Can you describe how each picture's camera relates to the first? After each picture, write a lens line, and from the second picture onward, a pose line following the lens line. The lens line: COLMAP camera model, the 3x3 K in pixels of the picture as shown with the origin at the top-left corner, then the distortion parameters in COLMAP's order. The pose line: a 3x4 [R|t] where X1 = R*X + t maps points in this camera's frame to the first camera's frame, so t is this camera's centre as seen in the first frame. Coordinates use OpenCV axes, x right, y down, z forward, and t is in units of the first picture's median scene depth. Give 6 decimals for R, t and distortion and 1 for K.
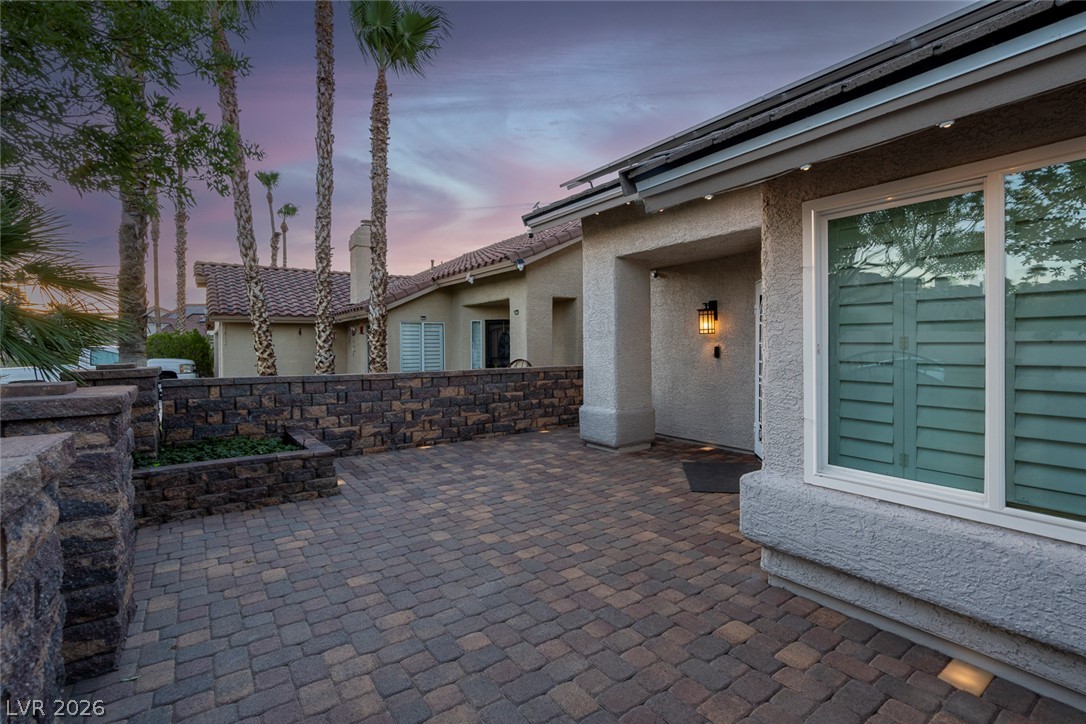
lens RADIAL K [[499.4, 0, 539.5], [0, 499.4, 356.7], [0, 0, 1]] dist [-0.001969, 0.002487]
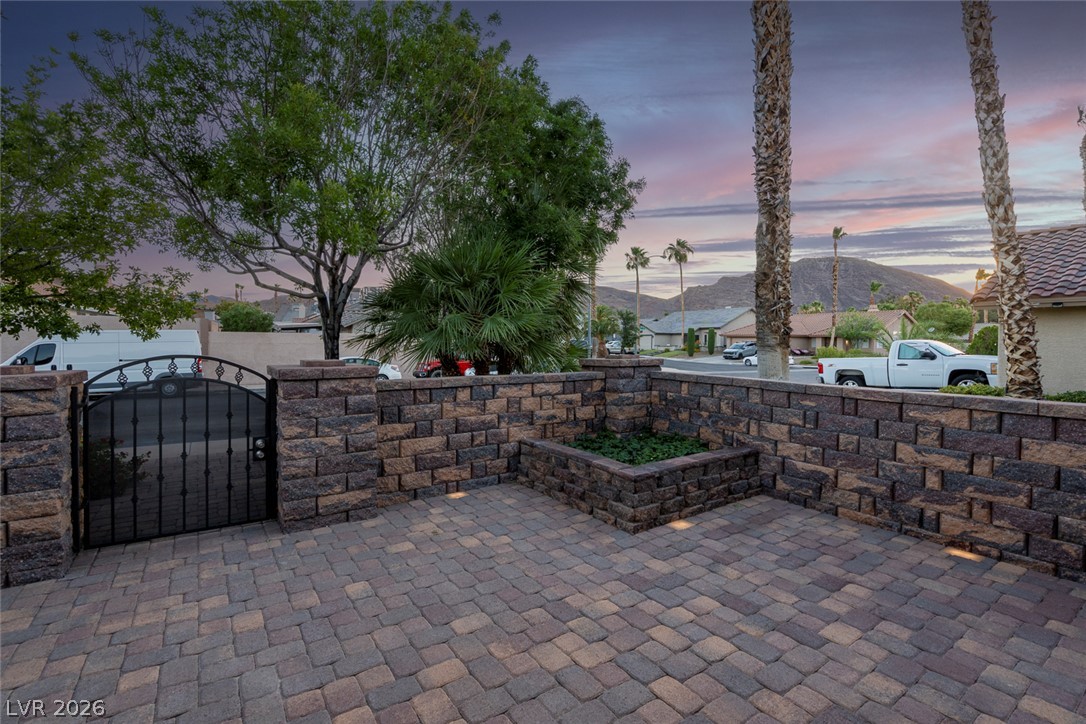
lens RADIAL K [[499.4, 0, 539.7], [0, 499.4, 352.1], [0, 0, 1]] dist [-0.001969, 0.002487]
pose [[-0.011874, 0.030105, -0.999476, 0.284892], [-0.027516, 0.999158, 0.030422, -0.018399], [0.999551, 0.027862, -0.011036, 0.673186]]
